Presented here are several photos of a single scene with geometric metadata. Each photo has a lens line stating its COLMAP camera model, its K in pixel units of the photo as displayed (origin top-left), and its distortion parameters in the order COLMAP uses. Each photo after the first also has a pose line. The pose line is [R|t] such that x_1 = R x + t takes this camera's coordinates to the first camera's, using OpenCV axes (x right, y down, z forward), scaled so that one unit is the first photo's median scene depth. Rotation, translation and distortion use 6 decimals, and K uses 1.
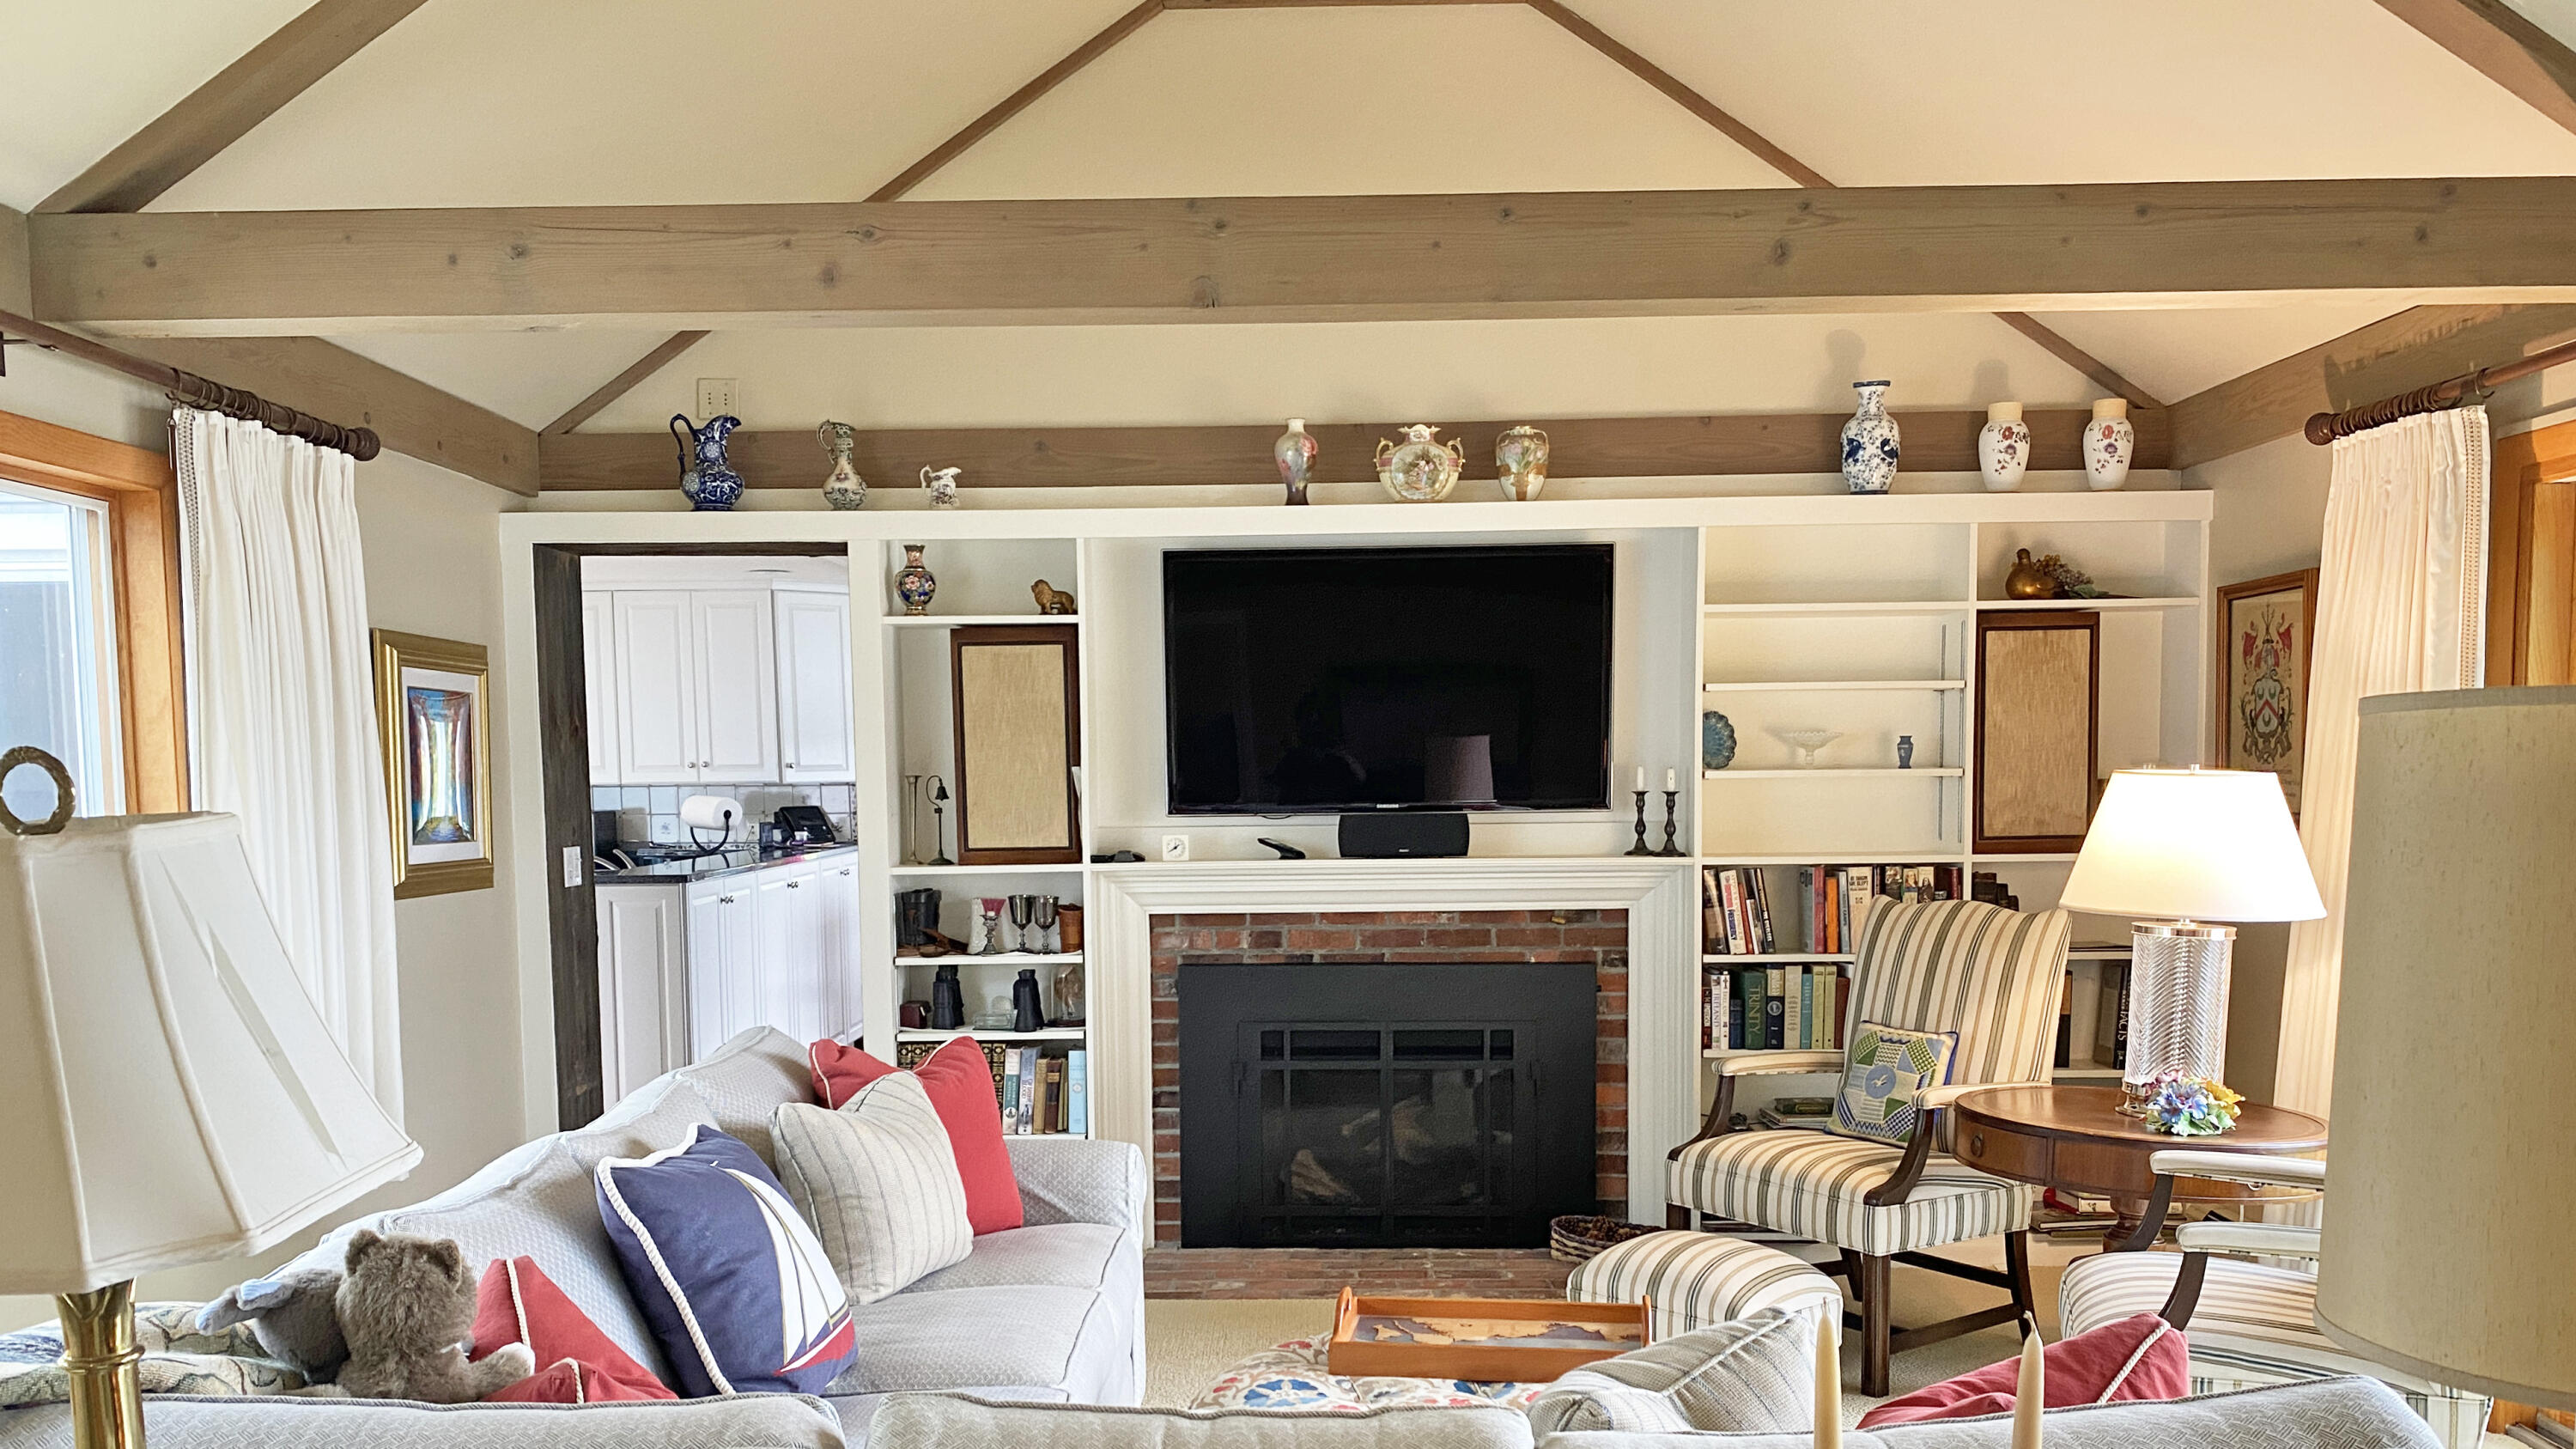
lens RADIAL K [[1970.9, 0, 1300.7], [0, 1970.9, 706.3], [0, 0, 1]] dist [-0.112677, 0.009196]
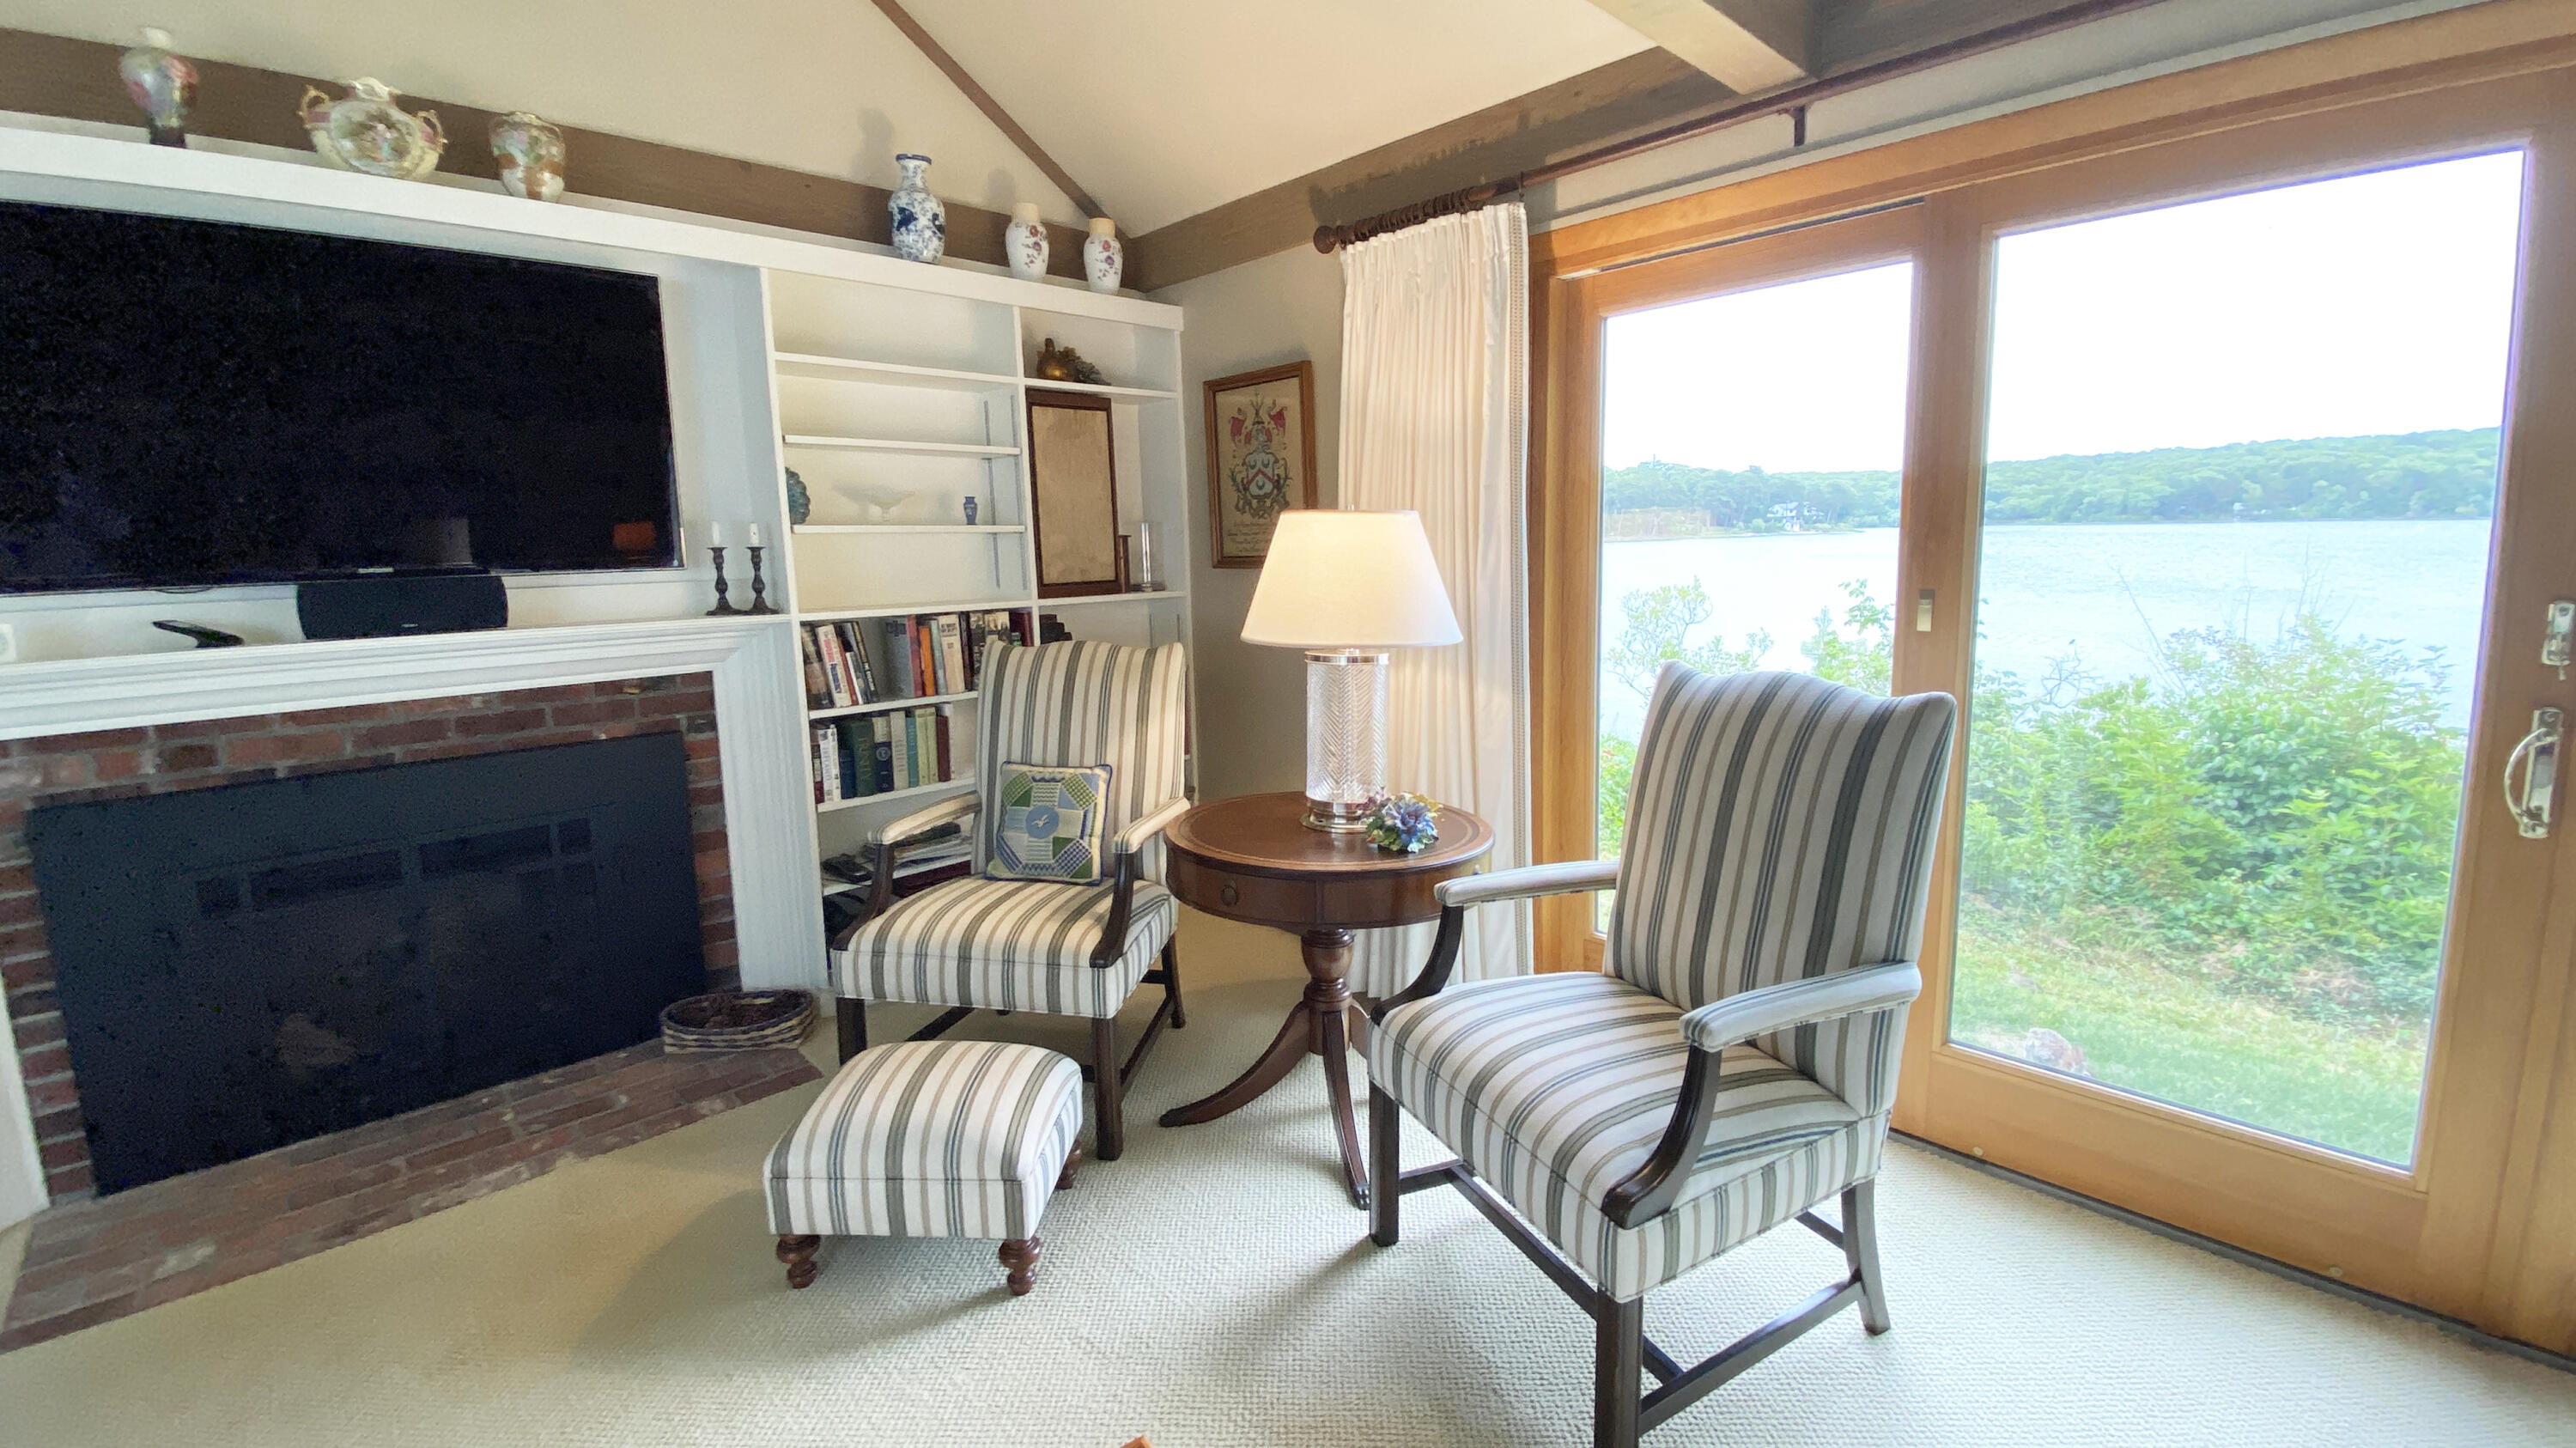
lens RADIAL K [[1138.0, 0, 1319.3], [0, 1138.0, 690.8], [0, 0, 1]] dist [0.012765, -0.008801]
pose [[0.734736, -0.101982, 0.670643, 0.009254], [0.000429, 0.988704, 0.149879, 0.029393], [-0.678353, -0.109834, 0.726480, 0.398242]]
